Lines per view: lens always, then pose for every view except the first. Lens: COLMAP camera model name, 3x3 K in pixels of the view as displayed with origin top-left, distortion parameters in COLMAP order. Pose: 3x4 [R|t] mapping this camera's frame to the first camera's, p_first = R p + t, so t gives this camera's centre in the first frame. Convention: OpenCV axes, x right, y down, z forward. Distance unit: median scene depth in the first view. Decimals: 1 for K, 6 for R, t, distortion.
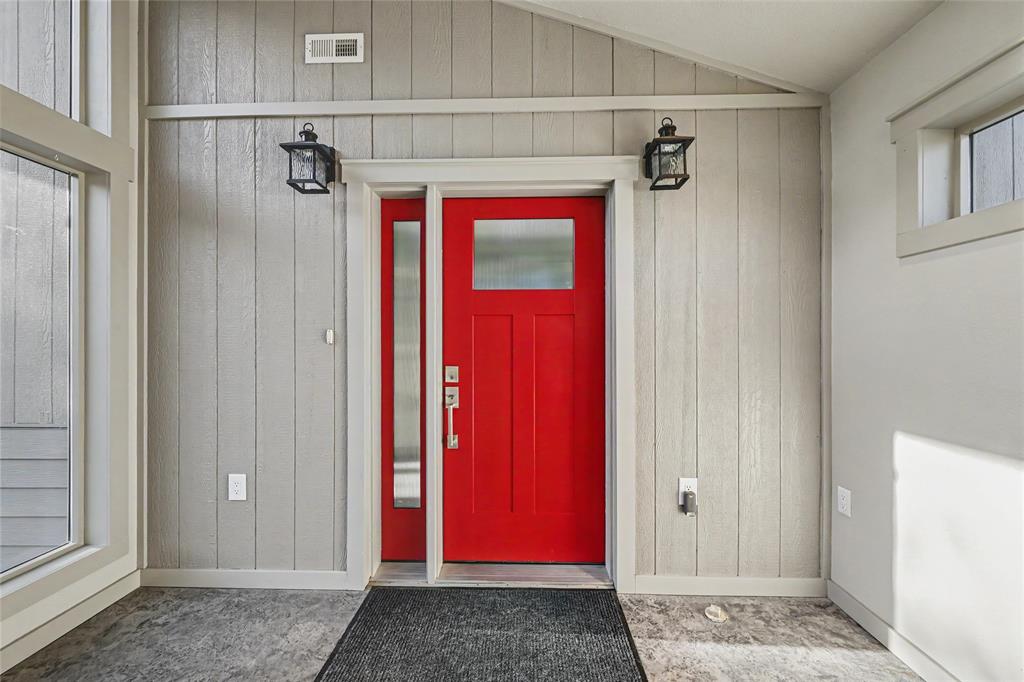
lens RADIAL K [[402.5, 0, 520.3], [0, 402.5, 343.3], [0, 0, 1]] dist [-0.002886, 0.000084]
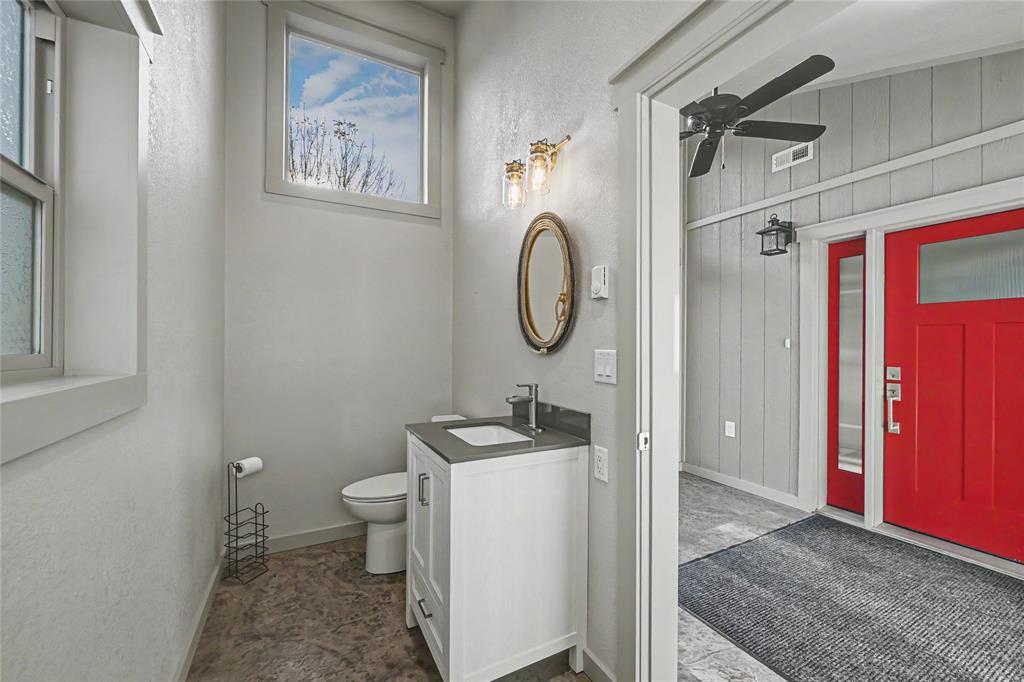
lens RADIAL K [[402.5, 0, 515.7], [0, 402.5, 343.9], [0, 0, 1]] dist [-0.002886, 0.000084]
pose [[0.490579, 0.002821, -0.871392, 0.365720], [-0.007705, 0.999970, -0.001101, -0.004290], [0.871363, 0.007254, 0.490585, -0.679986]]
